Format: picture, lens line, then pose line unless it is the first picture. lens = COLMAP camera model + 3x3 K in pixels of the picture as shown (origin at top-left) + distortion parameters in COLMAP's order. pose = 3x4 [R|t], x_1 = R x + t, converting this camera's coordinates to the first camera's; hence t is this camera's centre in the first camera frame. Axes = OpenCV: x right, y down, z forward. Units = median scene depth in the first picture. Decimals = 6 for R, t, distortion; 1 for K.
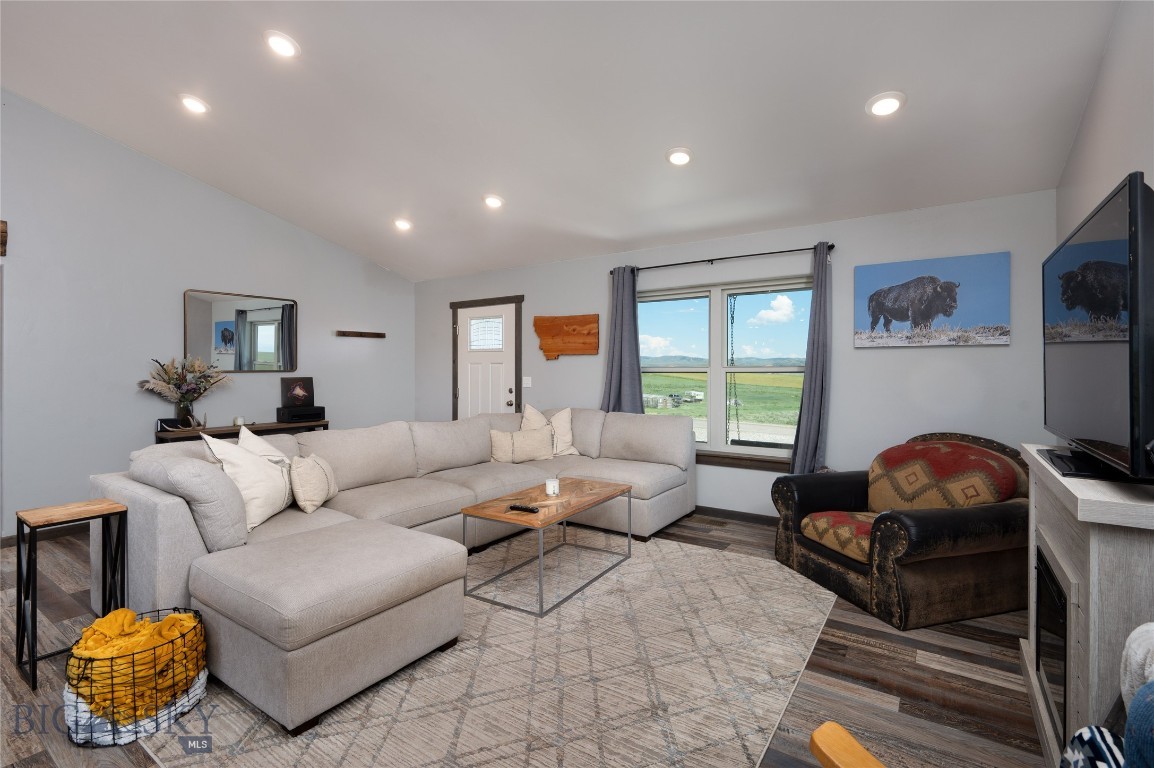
lens RADIAL K [[523.8, 0, 577.8], [0, 523.8, 369.7], [0, 0, 1]] dist [-0.001323, 0.000016]
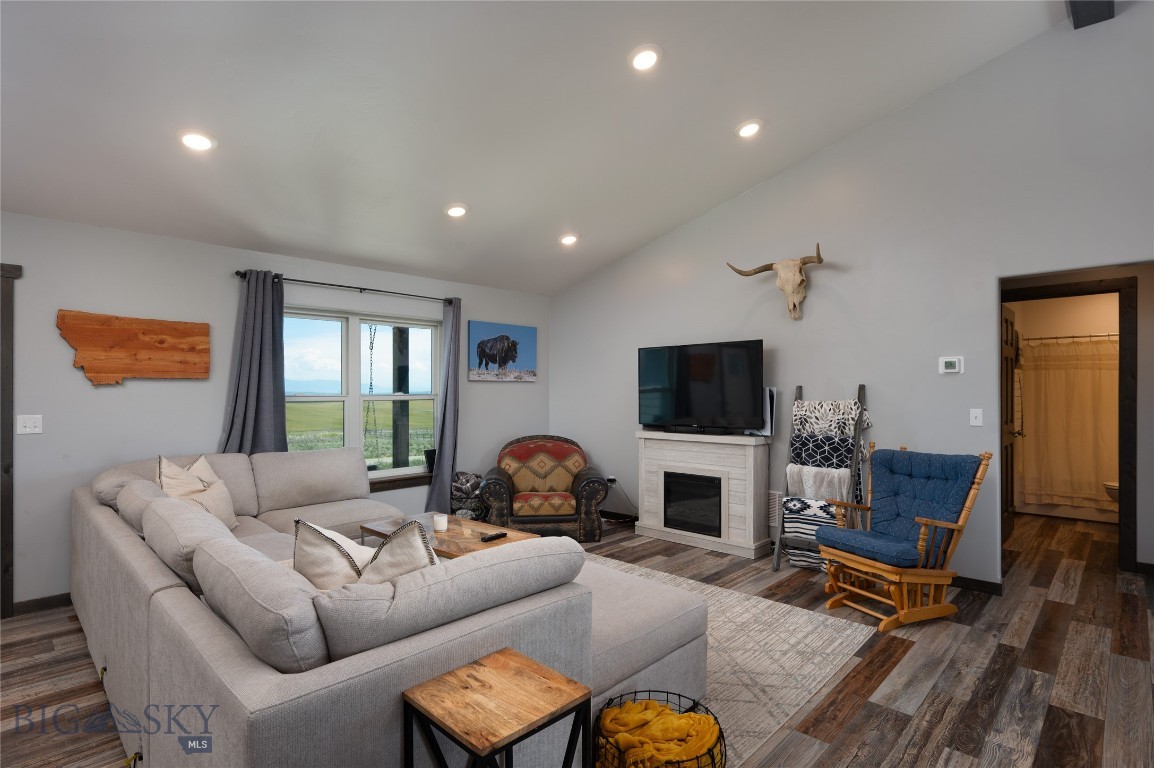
lens RADIAL K [[568.0, 0, 577.0], [0, 568.0, 384.0], [0, 0, 1]] dist [-0.000340, -0.000793]
pose [[0.171568, 0.013357, 0.985082, -0.715427], [0.006419, 0.999872, -0.014676, -0.008563], [-0.985151, 0.008841, 0.171460, 0.398434]]
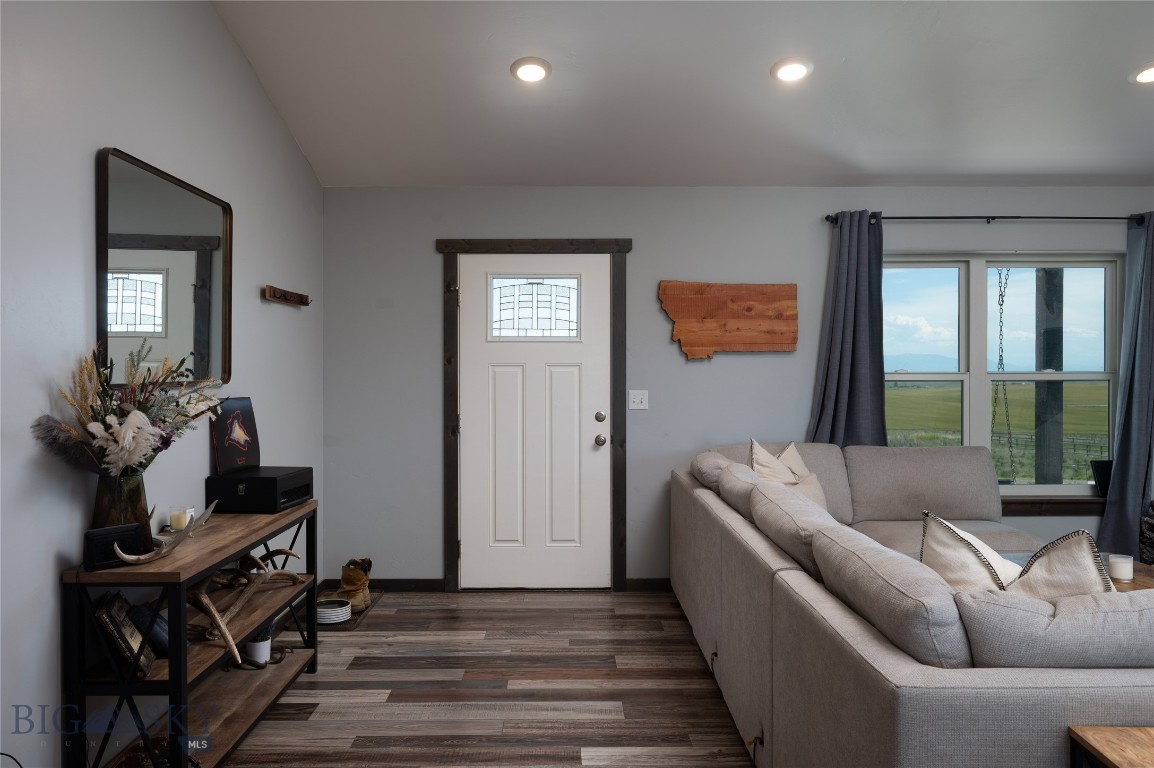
lens RADIAL K [[898.0, 0, 548.6], [0, 898.0, 380.8], [0, 0, 1]] dist [0.002226, -0.002346]
pose [[0.827485, -0.001751, 0.561485, -0.848517], [0.000292, 0.999996, 0.002687, 0.001112], [-0.561487, -0.002060, 0.827483, 0.342432]]
